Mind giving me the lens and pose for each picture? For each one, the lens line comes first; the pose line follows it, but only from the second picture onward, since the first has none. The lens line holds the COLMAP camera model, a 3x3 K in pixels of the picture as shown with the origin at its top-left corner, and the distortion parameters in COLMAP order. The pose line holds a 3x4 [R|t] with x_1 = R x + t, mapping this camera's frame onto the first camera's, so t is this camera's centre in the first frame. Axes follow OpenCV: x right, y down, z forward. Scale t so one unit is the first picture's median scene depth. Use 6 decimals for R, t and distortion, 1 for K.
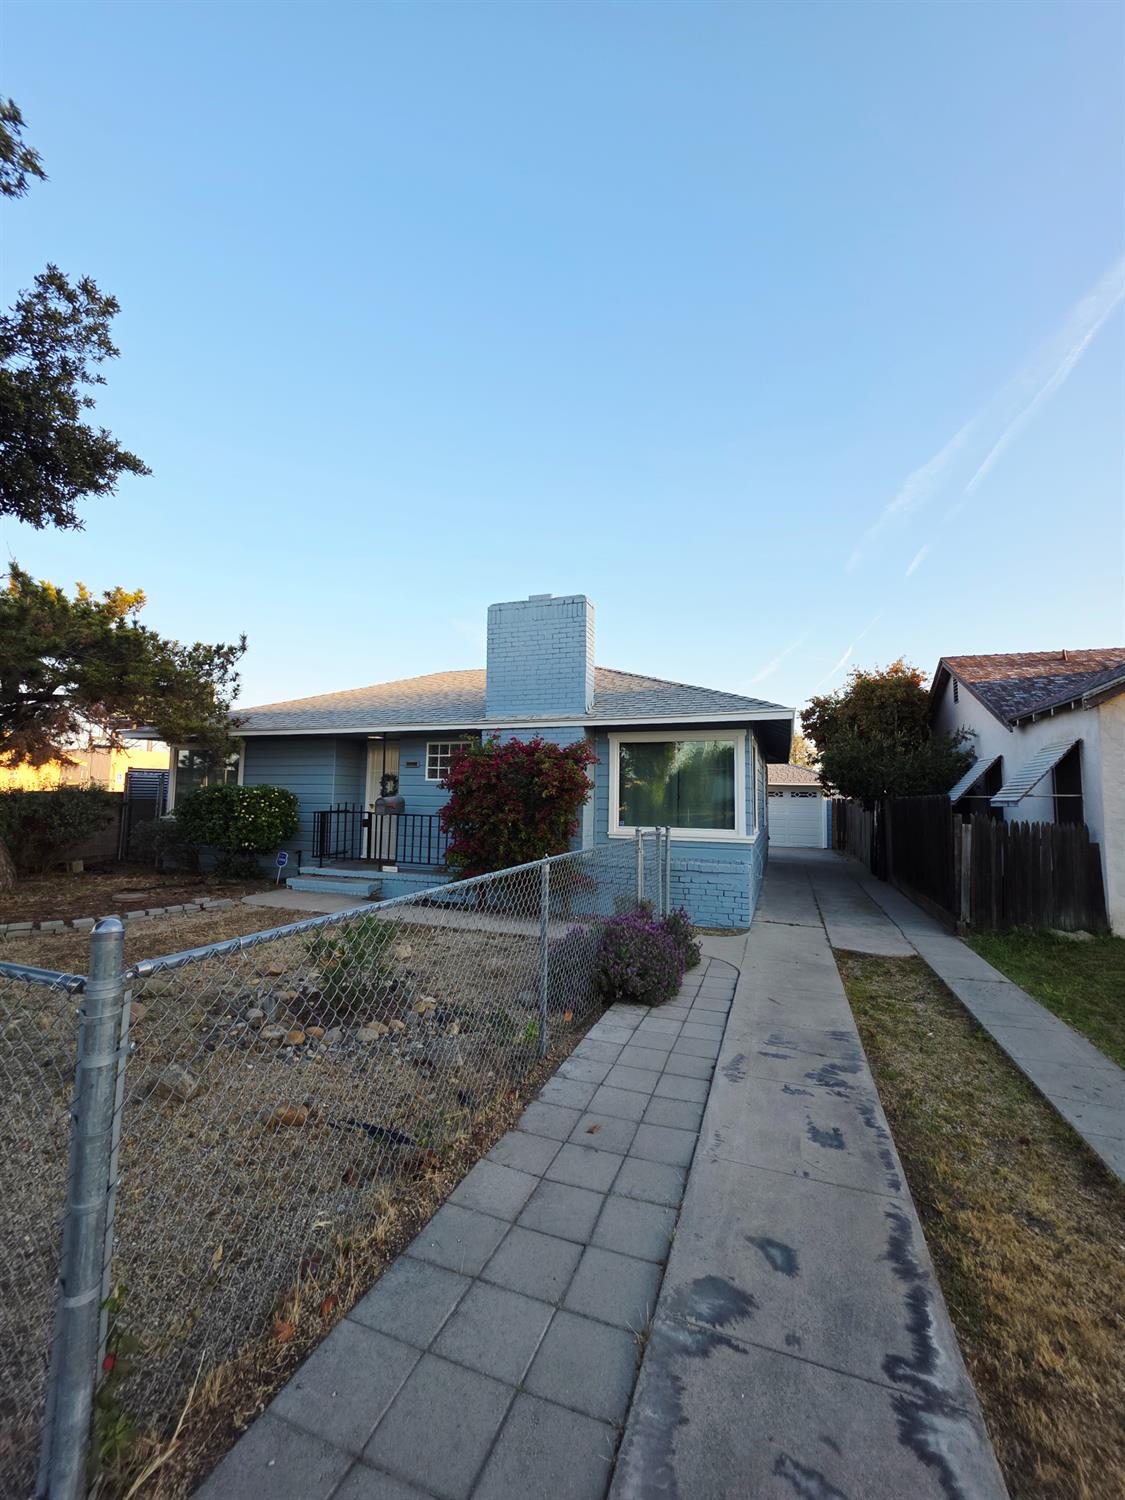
lens RADIAL K [[601.7, 0, 562.2], [0, 601.7, 748.2], [0, 0, 1]] dist [-0.001267, -0.000094]
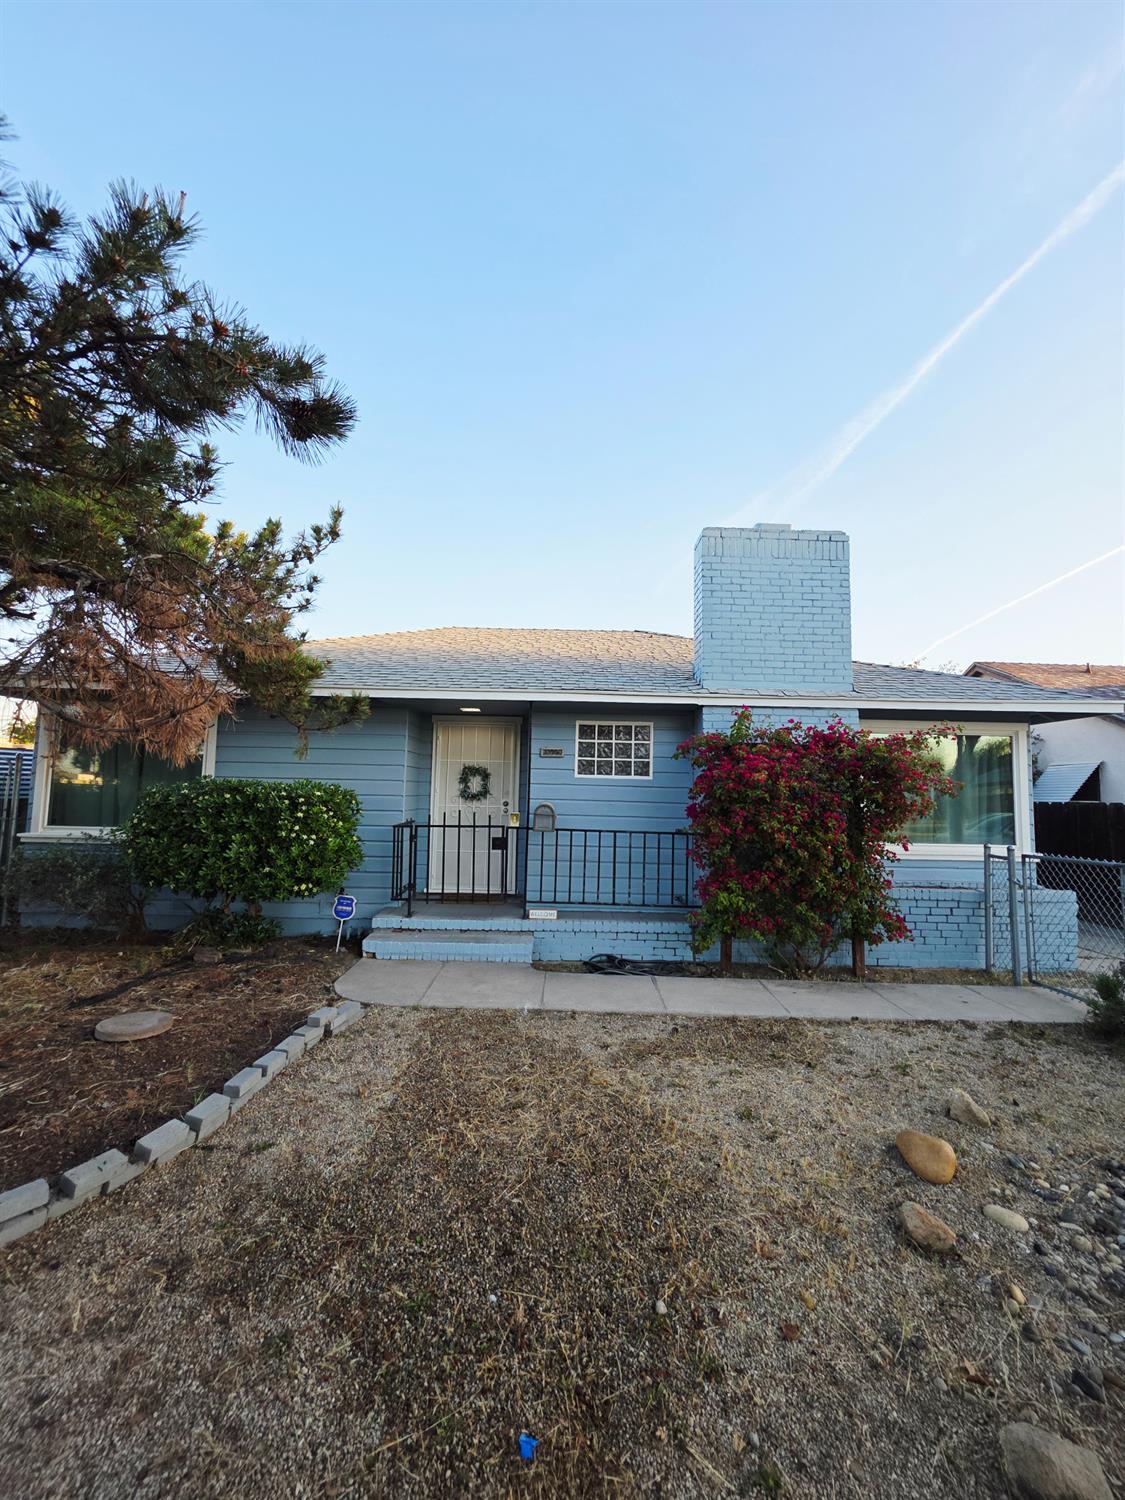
lens RADIAL K [[601.7, 0, 562.1], [0, 601.7, 750.9], [0, 0, 1]] dist [-0.001267, -0.000094]
pose [[0.932885, 0.029125, 0.358994, -0.504538], [-0.036096, 0.999267, 0.012731, 0.016722], [-0.358360, -0.024834, 0.933253, 0.393007]]
